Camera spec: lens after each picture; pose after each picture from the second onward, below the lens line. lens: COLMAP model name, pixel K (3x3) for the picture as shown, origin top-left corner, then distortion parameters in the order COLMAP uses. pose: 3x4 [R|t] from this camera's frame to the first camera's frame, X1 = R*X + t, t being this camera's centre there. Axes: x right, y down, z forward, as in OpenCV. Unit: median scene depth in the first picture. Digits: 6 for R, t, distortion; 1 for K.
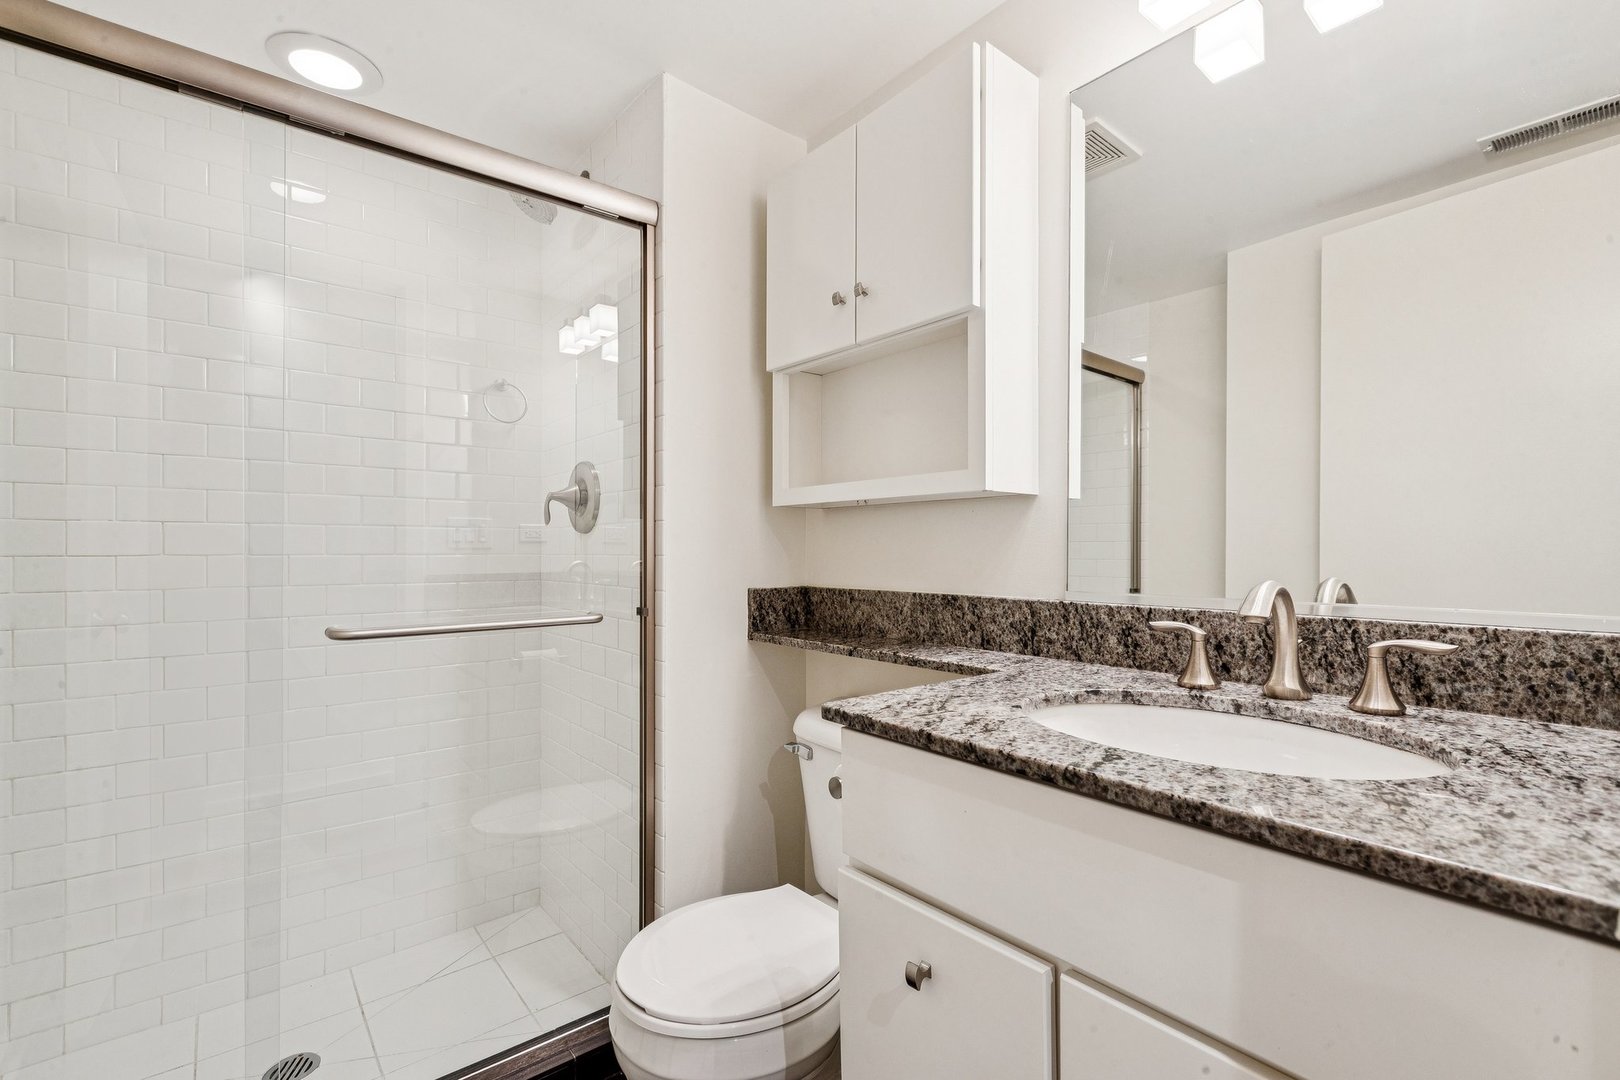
lens RADIAL K [[739.9, 0, 818.4], [0, 739.9, 546.1], [0, 0, 1]] dist [0.002470, 0.000283]
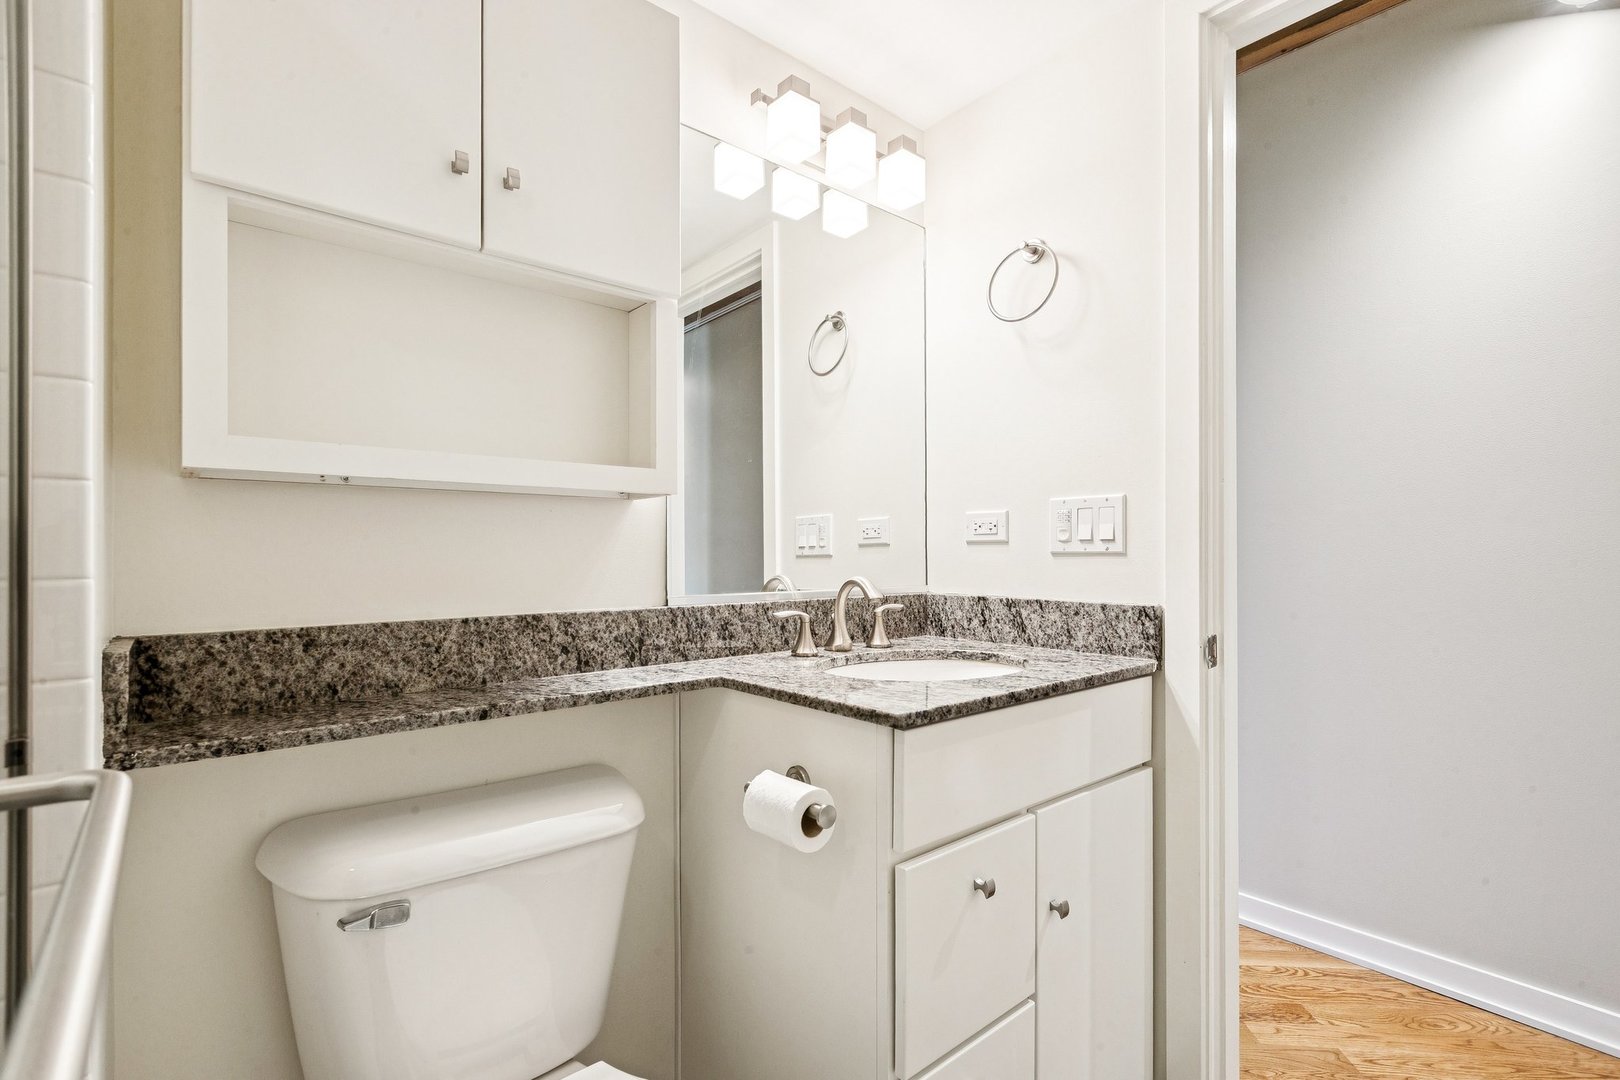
lens RADIAL K [[739.9, 0, 820.6], [0, 739.9, 544.5], [0, 0, 1]] dist [0.002470, 0.000283]
pose [[-0.020996, 0.011691, 0.999711, -0.687171], [-0.004547, 0.999920, -0.011789, -0.001770], [-0.999769, -0.004793, -0.020941, 0.781479]]
